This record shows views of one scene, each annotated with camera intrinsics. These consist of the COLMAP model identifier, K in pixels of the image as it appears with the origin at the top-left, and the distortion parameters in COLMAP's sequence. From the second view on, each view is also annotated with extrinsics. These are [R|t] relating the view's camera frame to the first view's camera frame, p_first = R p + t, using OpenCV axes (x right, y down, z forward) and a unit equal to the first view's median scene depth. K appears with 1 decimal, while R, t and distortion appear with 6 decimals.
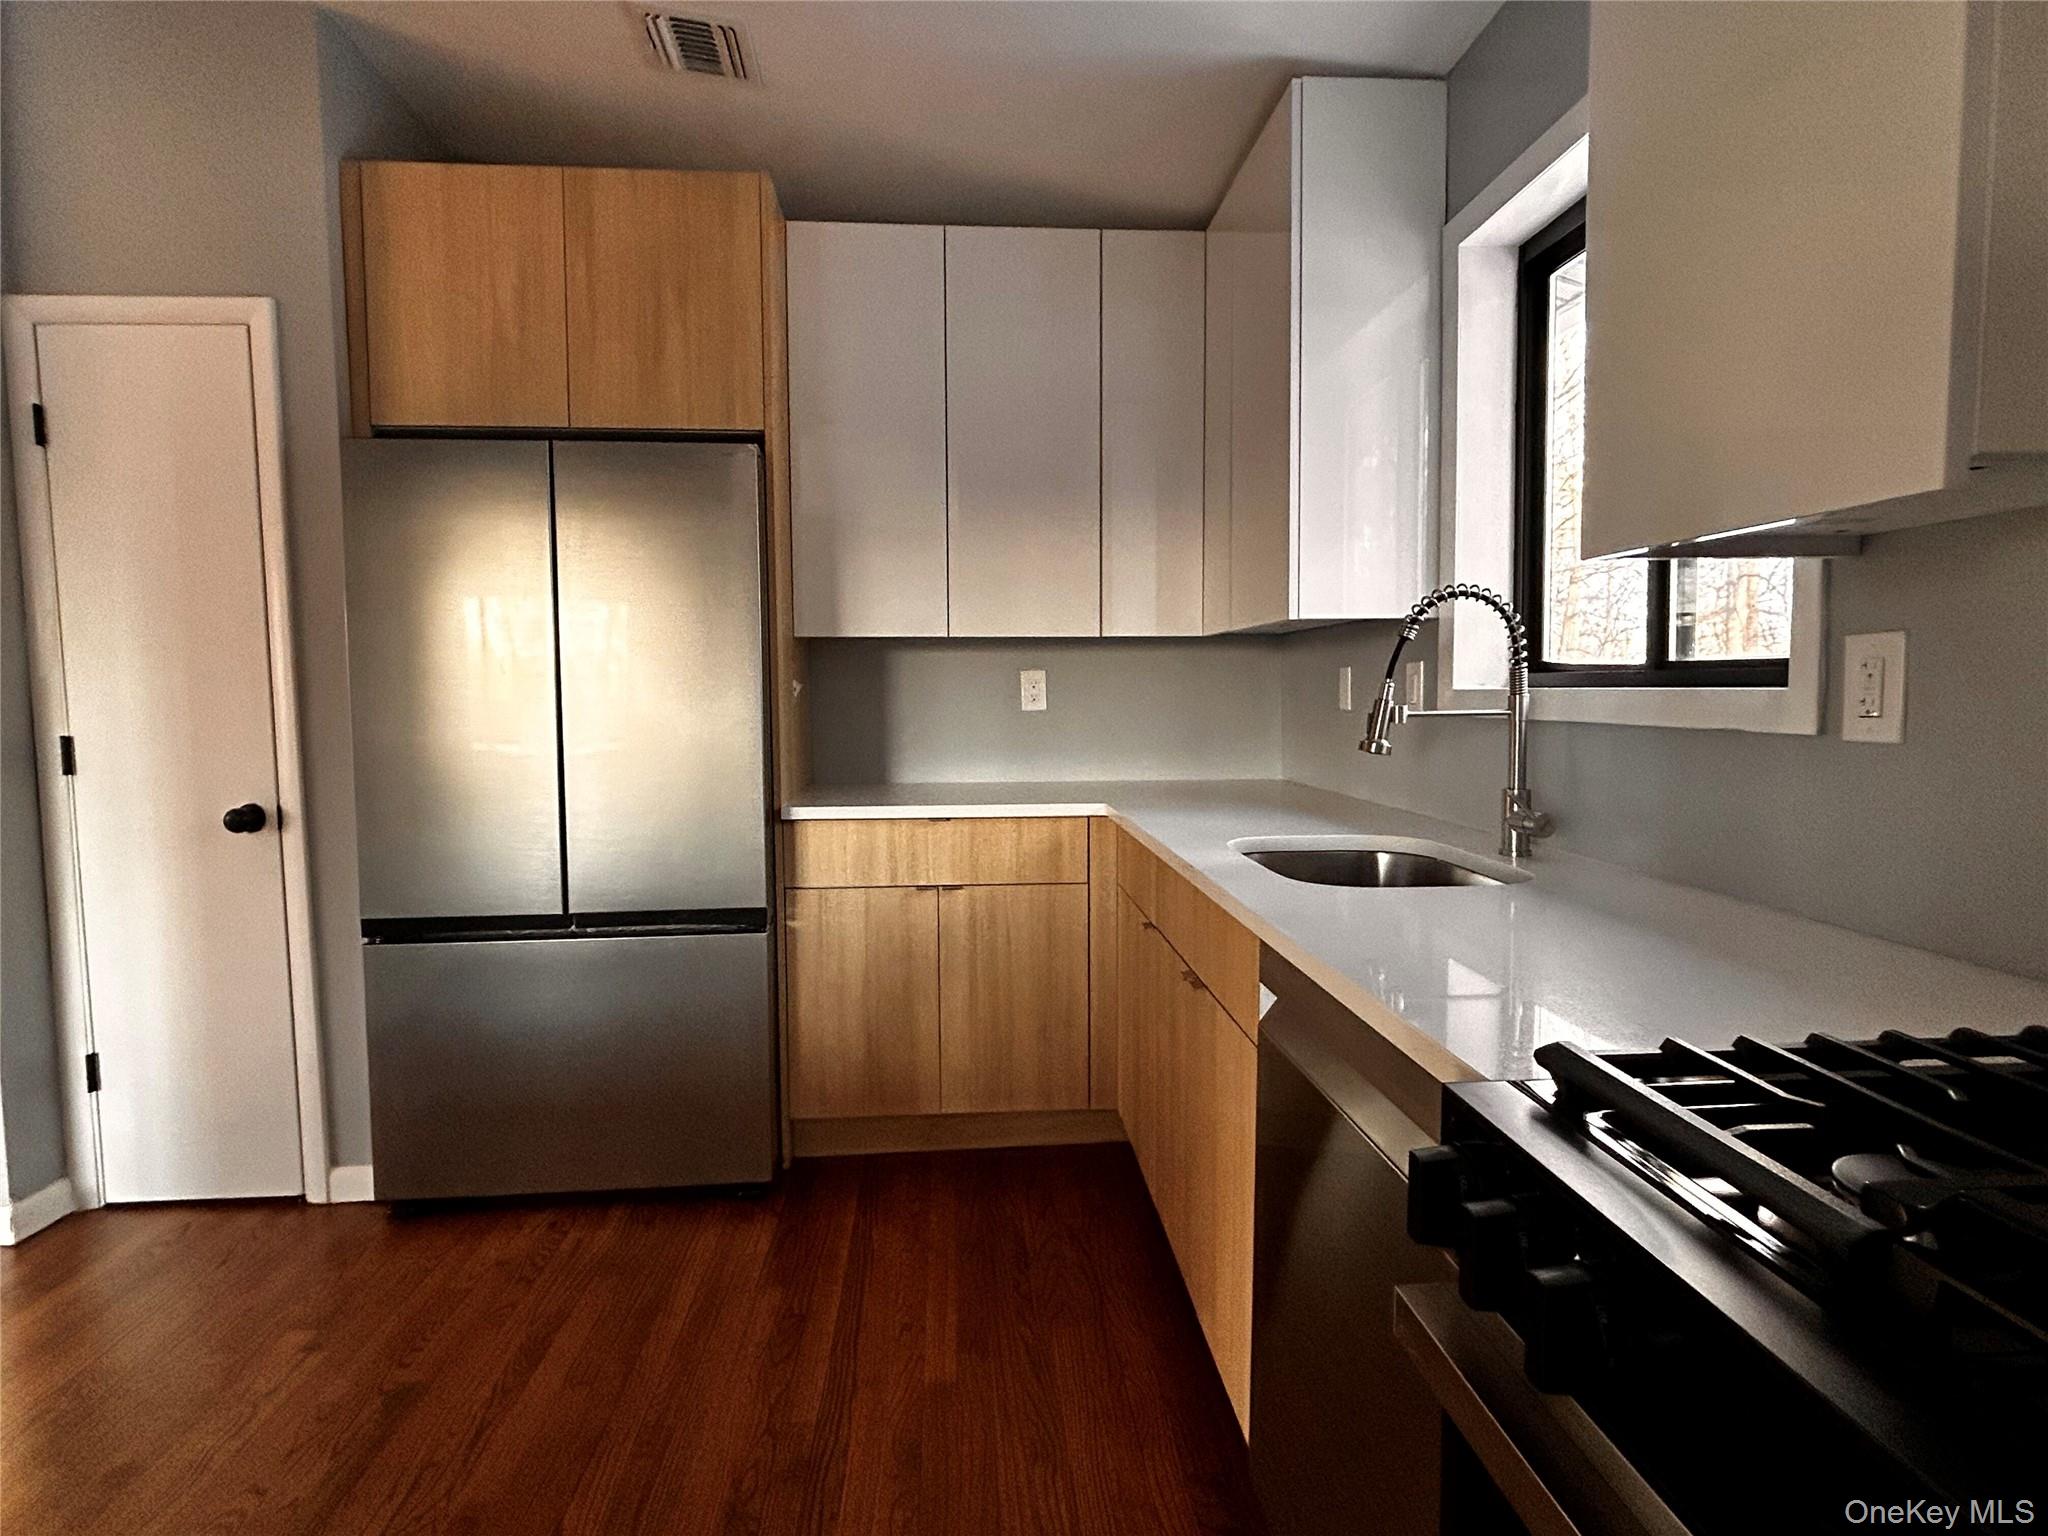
lens RADIAL K [[1083.0, 0, 1026.2], [0, 1083.0, 761.0], [0, 0, 1]] dist [0.001534, 0.000016]
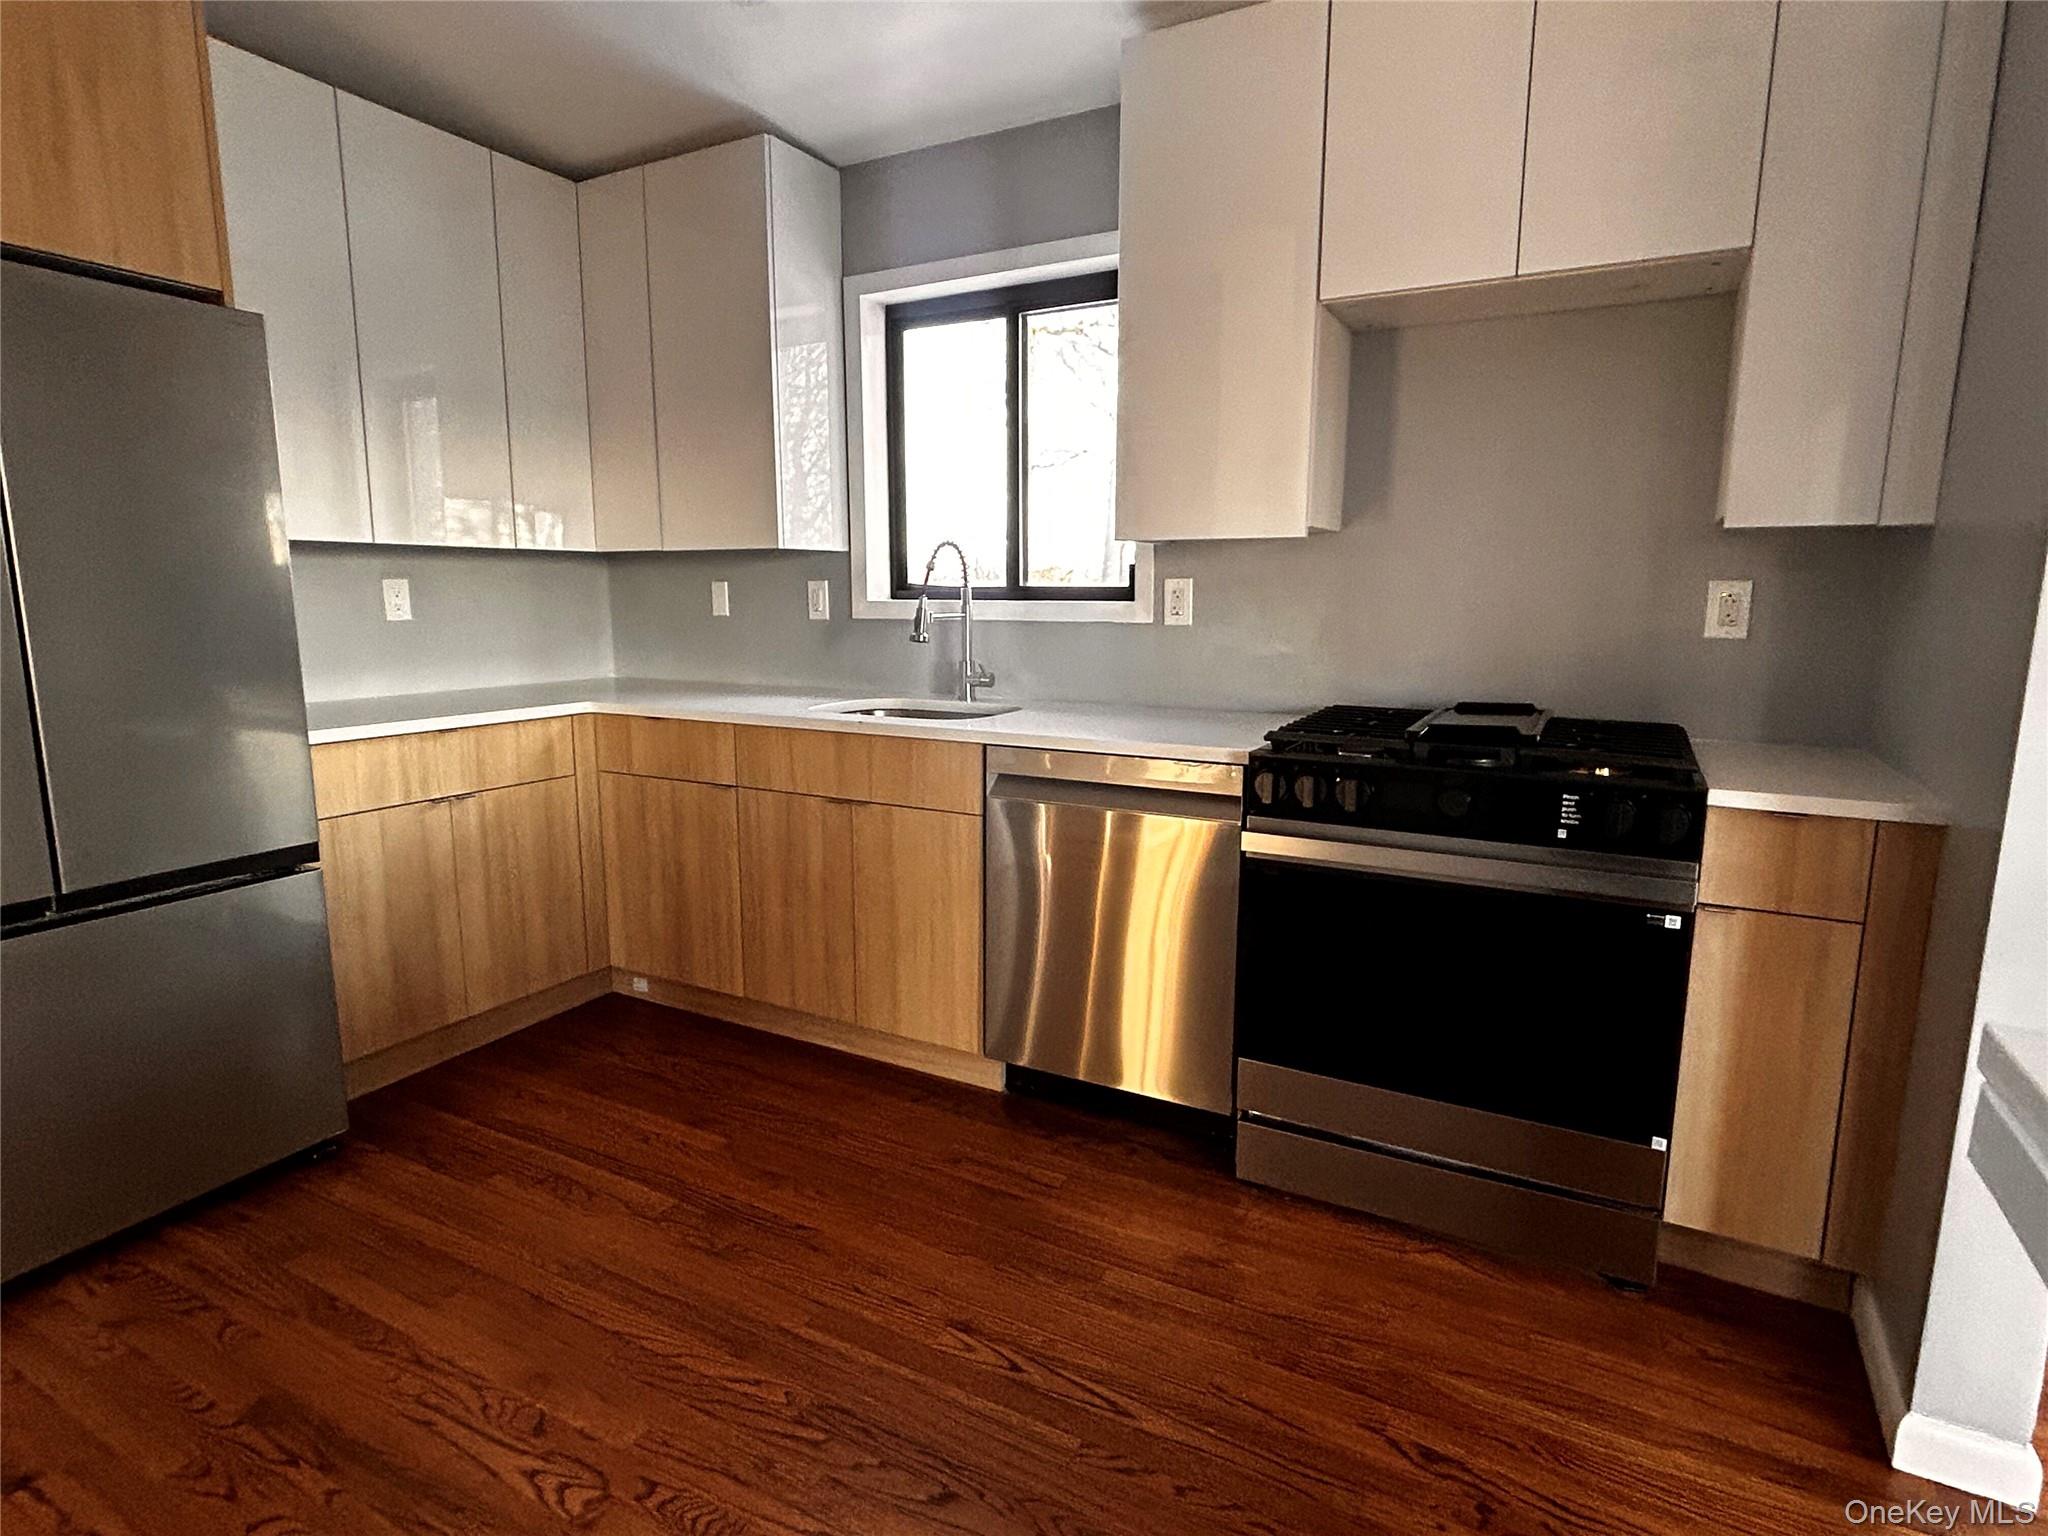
lens RADIAL K [[1083.0, 0, 1026.2], [0, 1083.0, 761.0], [0, 0, 1]] dist [0.001534, 0.000016]
pose [[0.533106, -0.125966, 0.836619, -0.637198], [0.051166, 0.991844, 0.116733, -0.007986], [-0.844500, -0.019425, 0.535204, 0.008592]]
